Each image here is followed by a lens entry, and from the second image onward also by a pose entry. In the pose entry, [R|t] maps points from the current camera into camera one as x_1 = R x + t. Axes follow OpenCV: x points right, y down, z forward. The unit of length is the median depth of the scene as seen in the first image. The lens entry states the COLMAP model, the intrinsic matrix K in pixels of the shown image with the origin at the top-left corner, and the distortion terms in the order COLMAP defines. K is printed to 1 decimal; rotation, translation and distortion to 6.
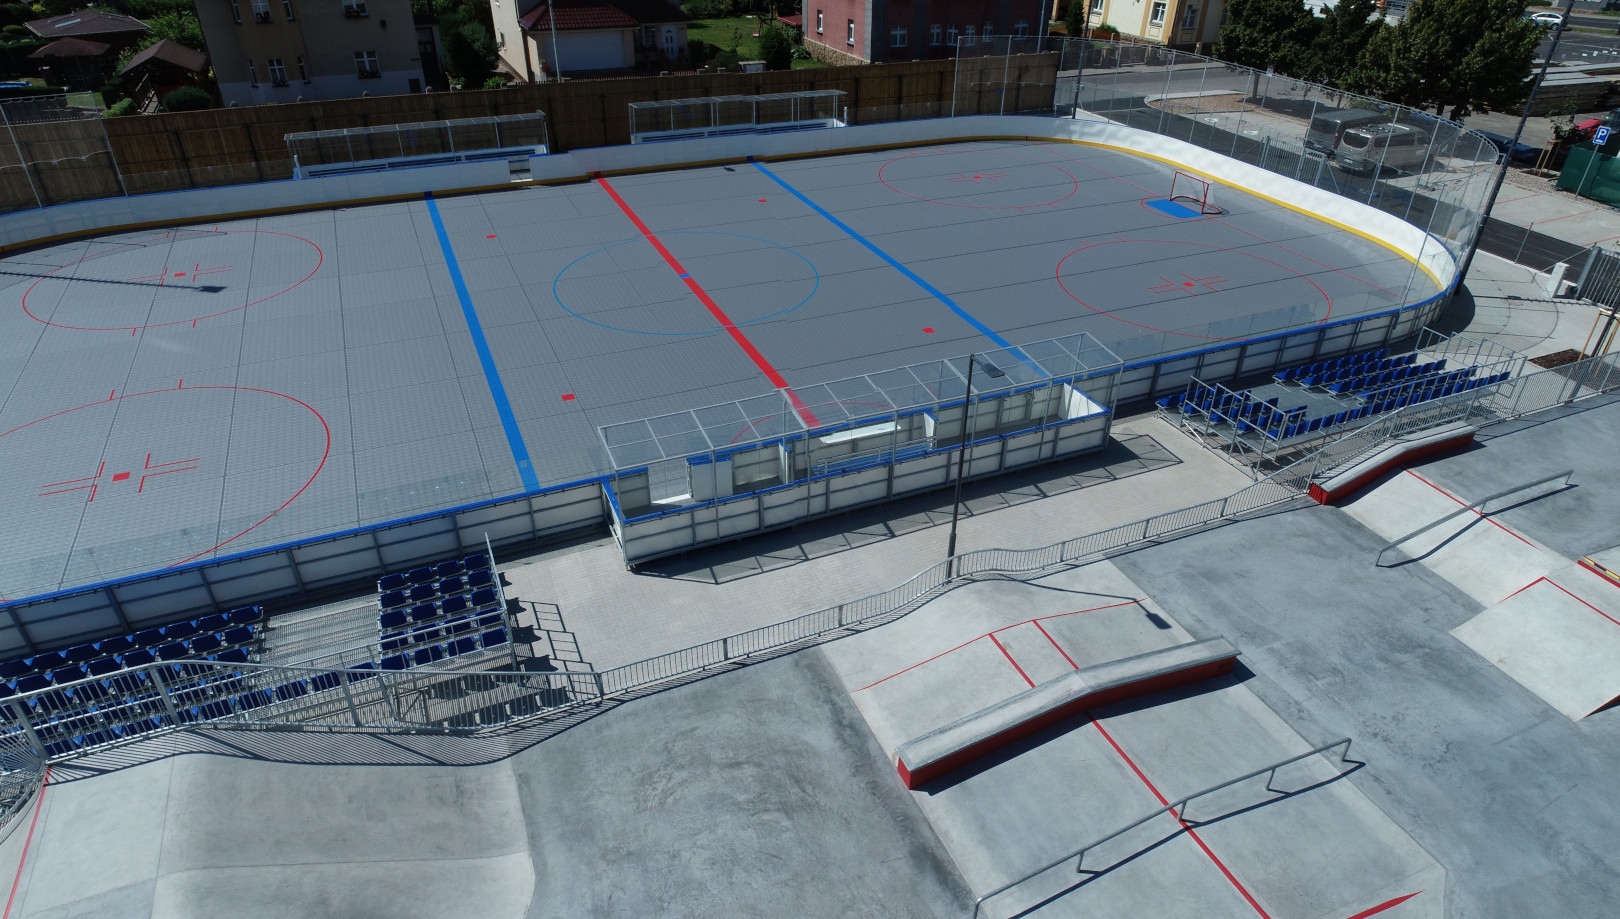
lens RADIAL K [[966.9, 0, 810.0], [0, 966.9, 459.5], [0, 0, 1]] dist [0.005241, 0.000284]
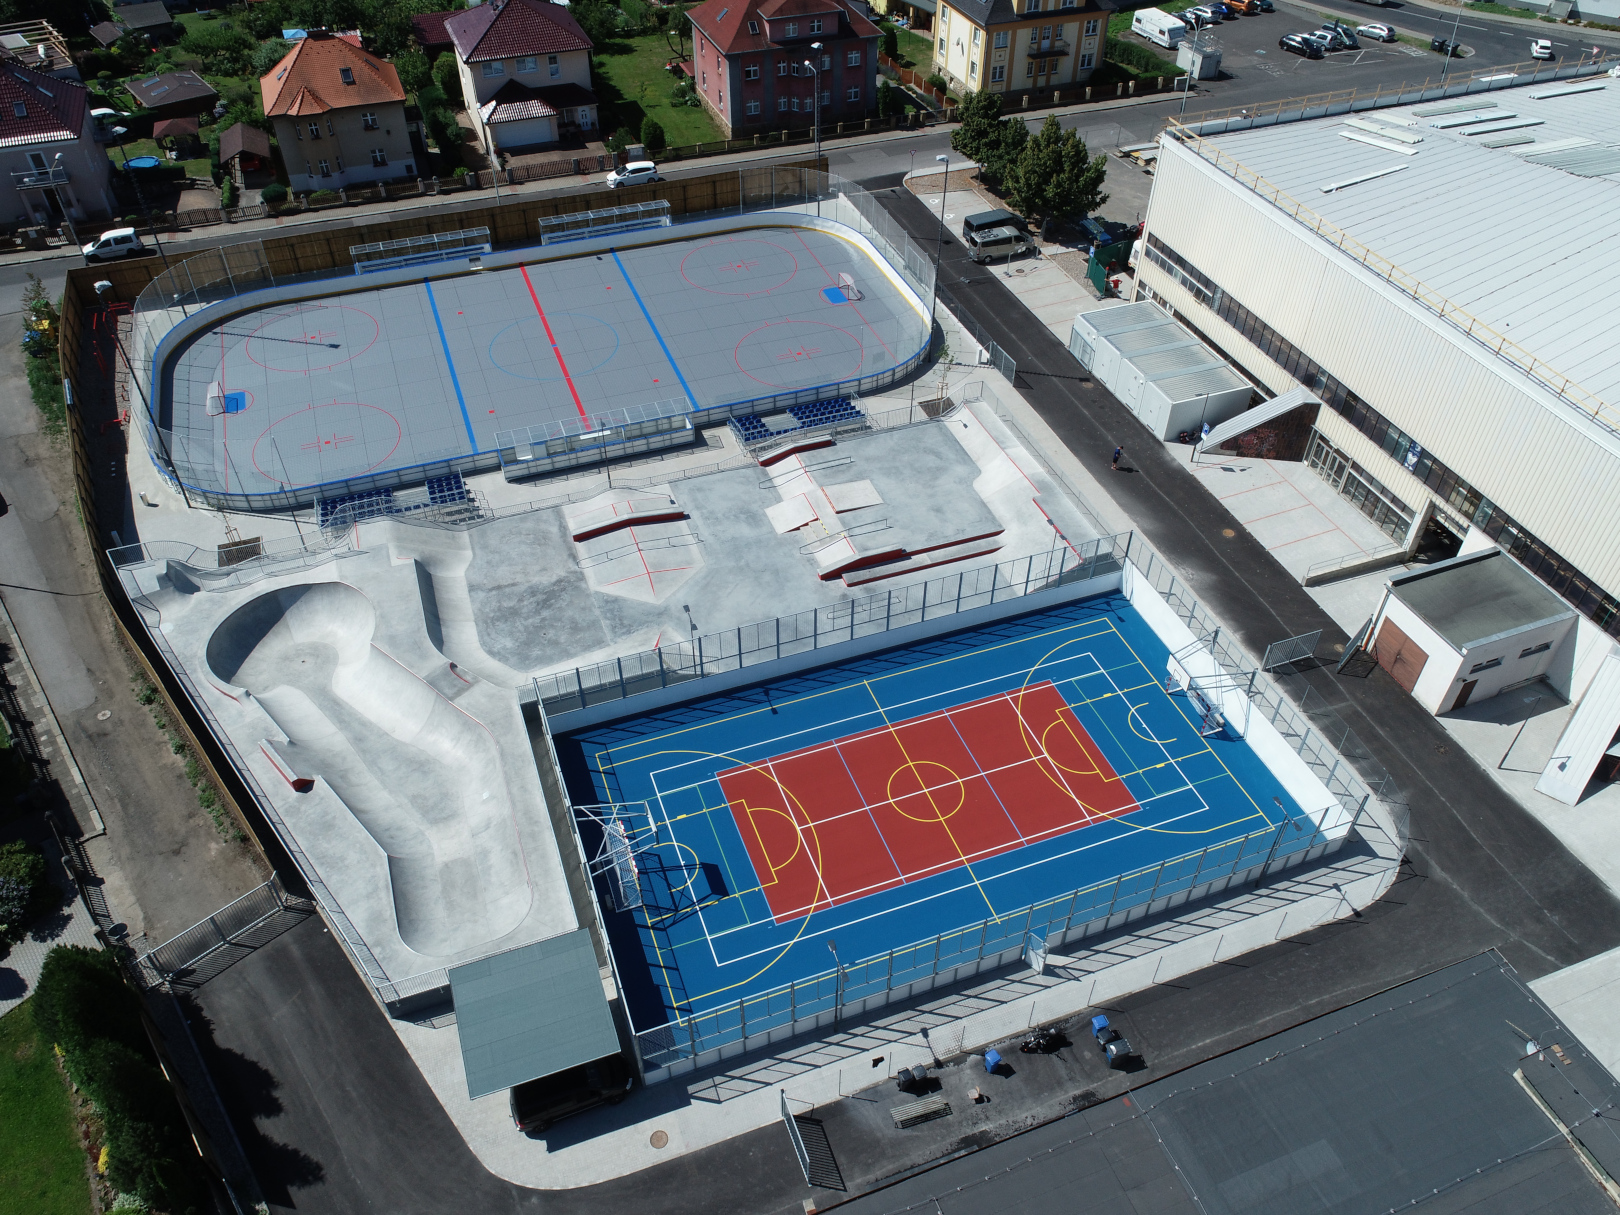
lens RADIAL K [[1196.5, 0, 810.0], [0, 1196.5, 607.5], [0, 0, 1]] dist [0.026936, -0.001865]
pose [[0.998212, 0.034950, -0.048500, 0.977076], [-0.025214, 0.981744, 0.188529, -0.234723], [0.054203, -0.186969, 0.980869, -2.758760]]
